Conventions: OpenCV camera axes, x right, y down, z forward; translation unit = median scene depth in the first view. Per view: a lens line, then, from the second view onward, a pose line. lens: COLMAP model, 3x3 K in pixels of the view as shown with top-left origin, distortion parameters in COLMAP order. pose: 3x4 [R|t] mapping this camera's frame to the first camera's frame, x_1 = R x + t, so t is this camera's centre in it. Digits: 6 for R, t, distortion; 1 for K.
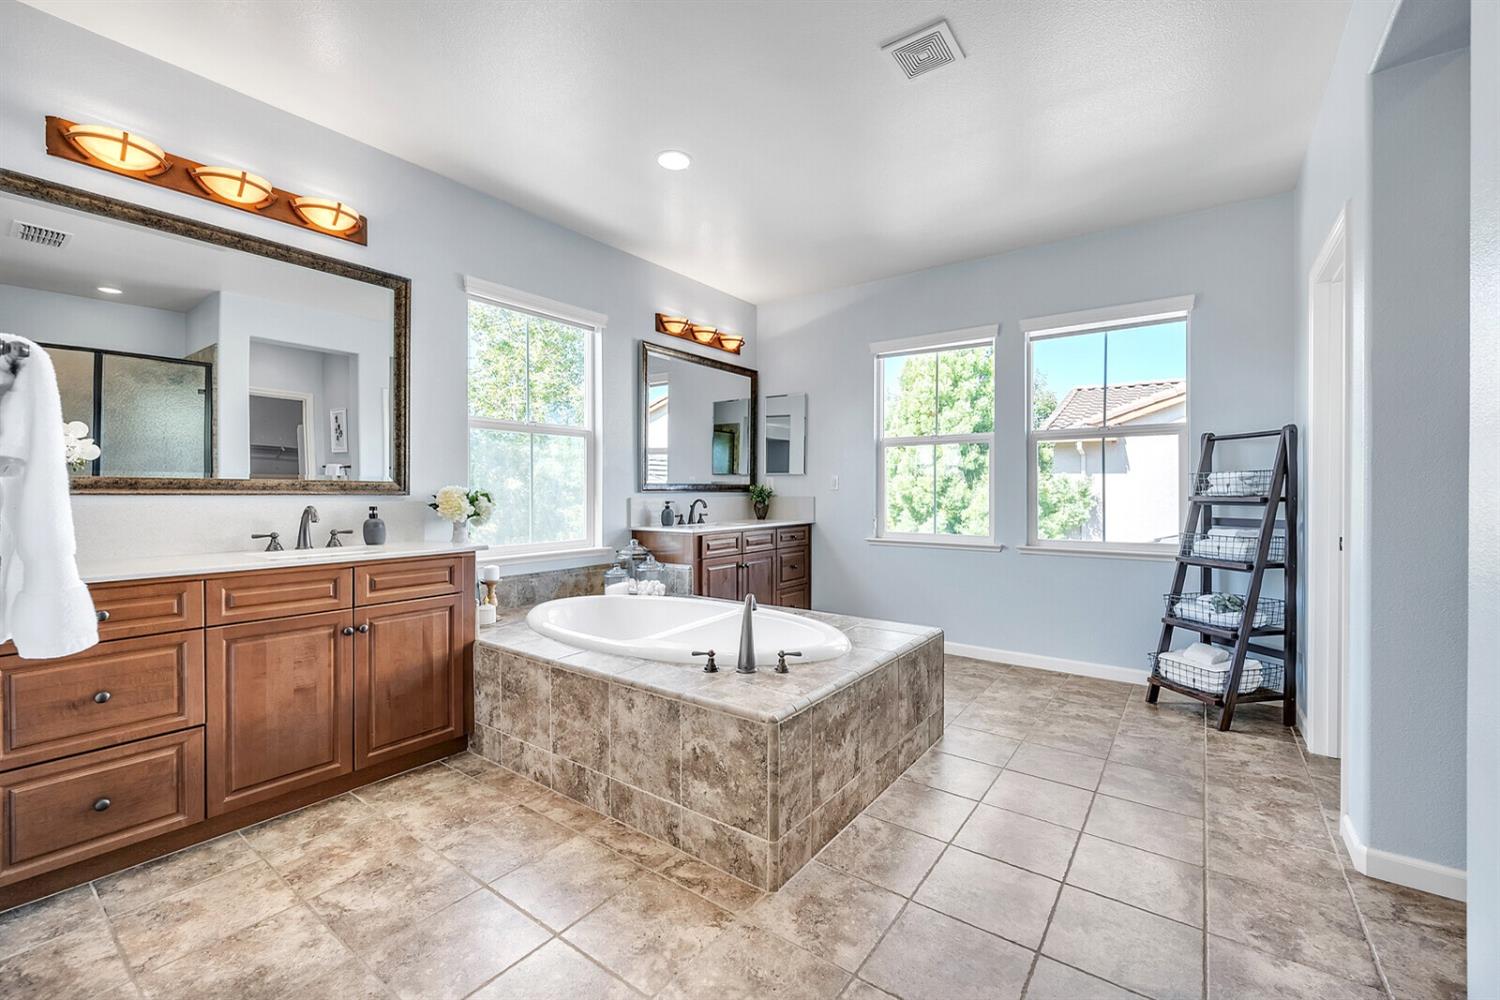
lens RADIAL K [[616.4, 0, 741.1], [0, 616.4, 501.2], [0, 0, 1]] dist [-0.000455, -0.000314]
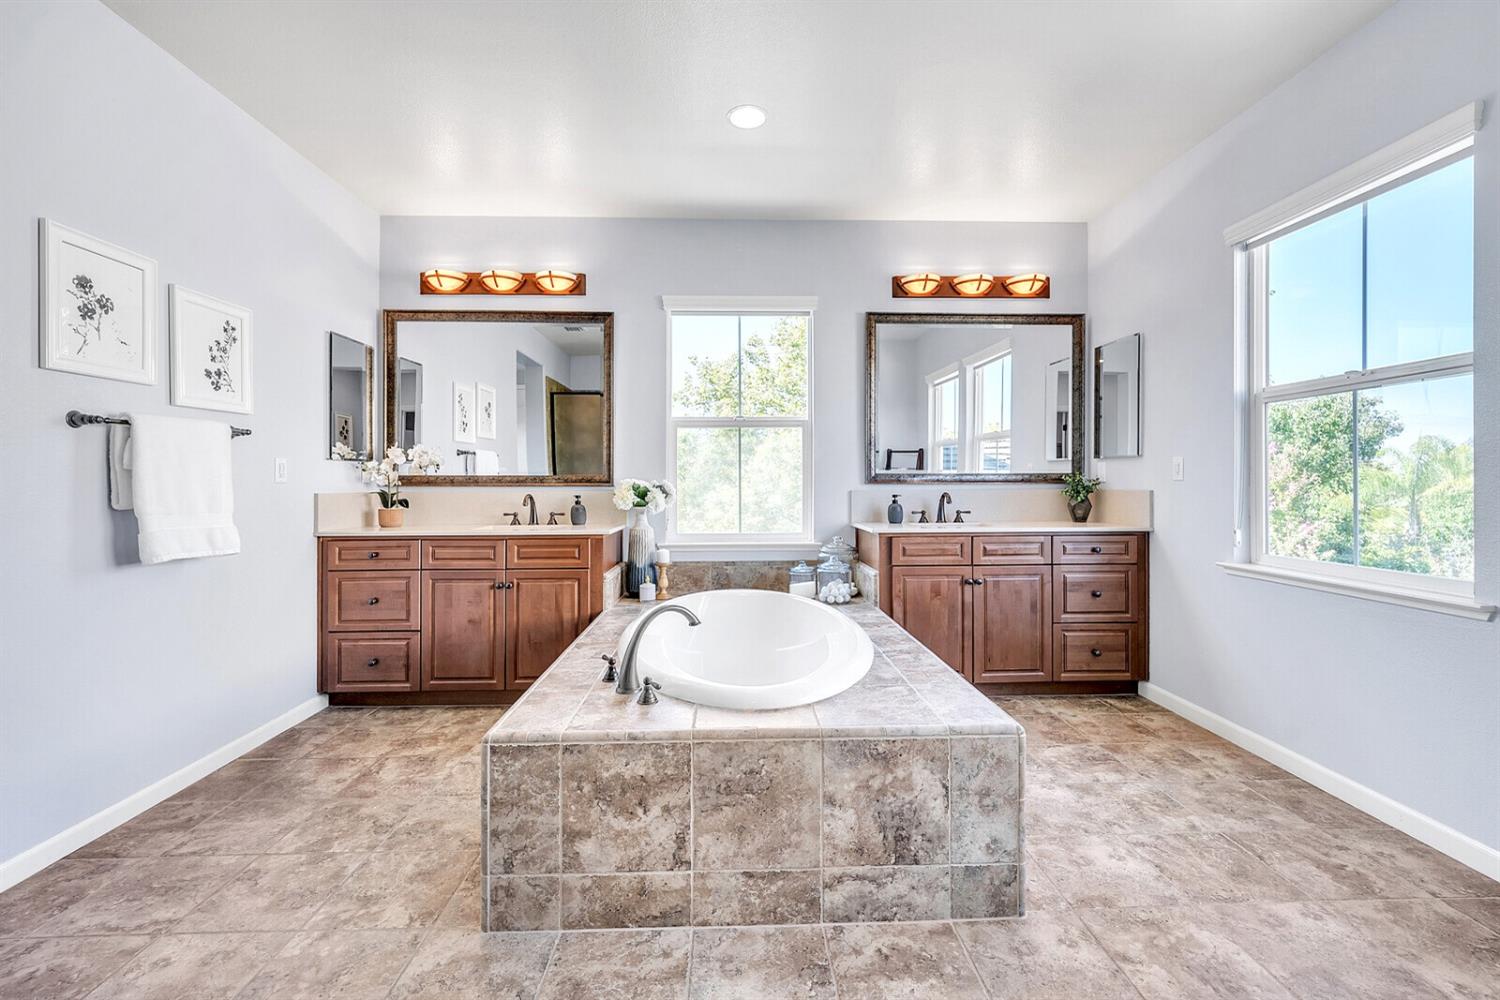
lens RADIAL K [[616.4, 0, 745.6], [0, 616.4, 485.9], [0, 0, 1]] dist [-0.000455, -0.000314]
pose [[0.623347, 0.002581, -0.781941, 0.669882], [-0.010367, 0.999934, -0.004964, -0.008851], [0.781877, 0.011200, 0.623332, 0.495011]]
